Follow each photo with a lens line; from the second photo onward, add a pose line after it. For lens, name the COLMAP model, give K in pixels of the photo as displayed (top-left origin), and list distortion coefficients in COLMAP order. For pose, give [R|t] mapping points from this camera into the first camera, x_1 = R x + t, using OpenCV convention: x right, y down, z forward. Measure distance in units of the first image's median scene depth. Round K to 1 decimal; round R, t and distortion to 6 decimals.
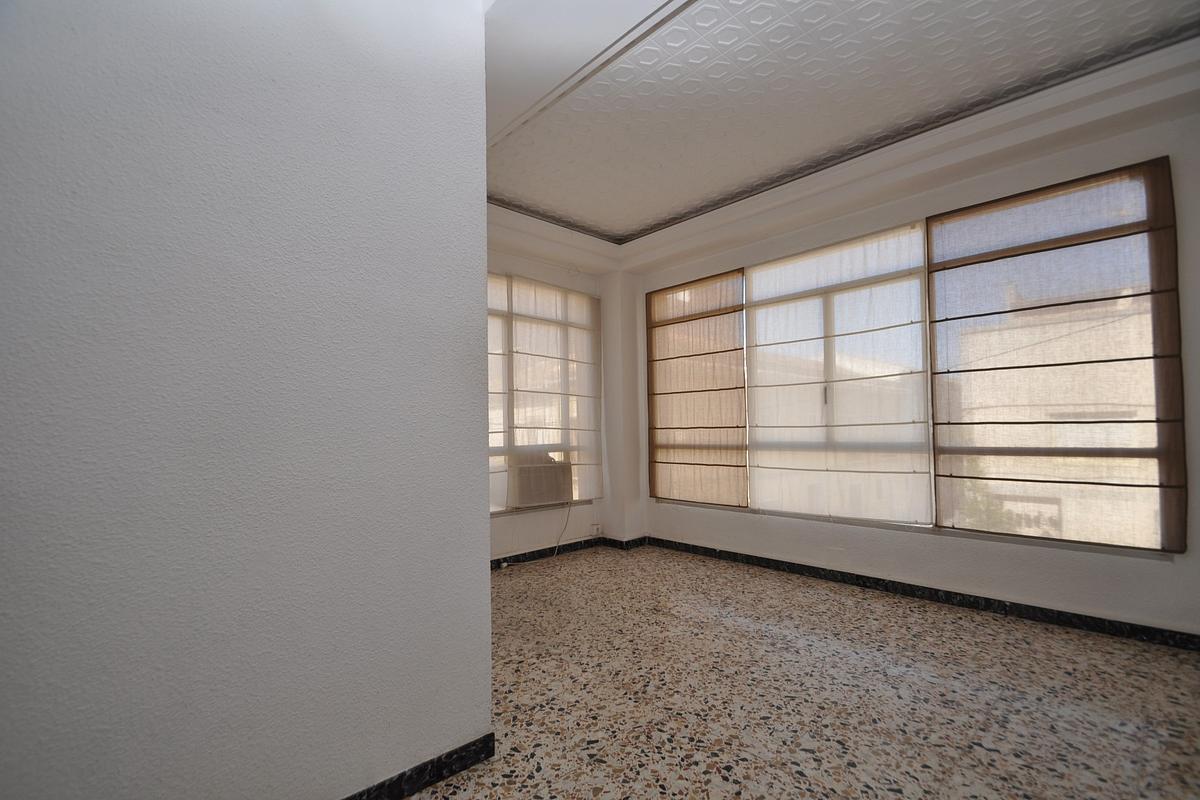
lens RADIAL K [[535.8, 0, 600.5], [0, 535.8, 405.4], [0, 0, 1]] dist [-0.000958, -0.002979]
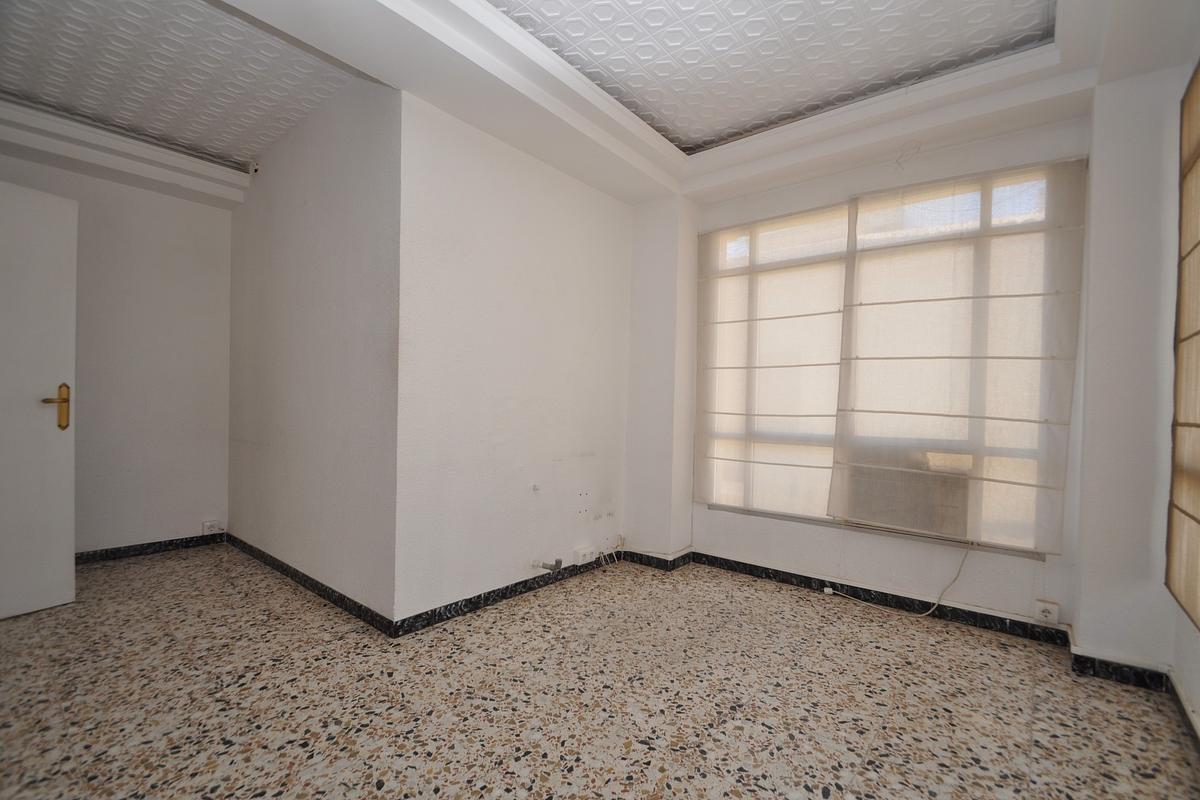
lens RADIAL K [[535.8, 0, 603.6], [0, 535.8, 400.0], [0, 0, 1]] dist [-0.000958, -0.002979]
pose [[0.124379, 0.009447, -0.992190, 0.813321], [0.018220, 0.999764, 0.011803, 0.020150], [0.992067, -0.019546, 0.124178, 0.908206]]
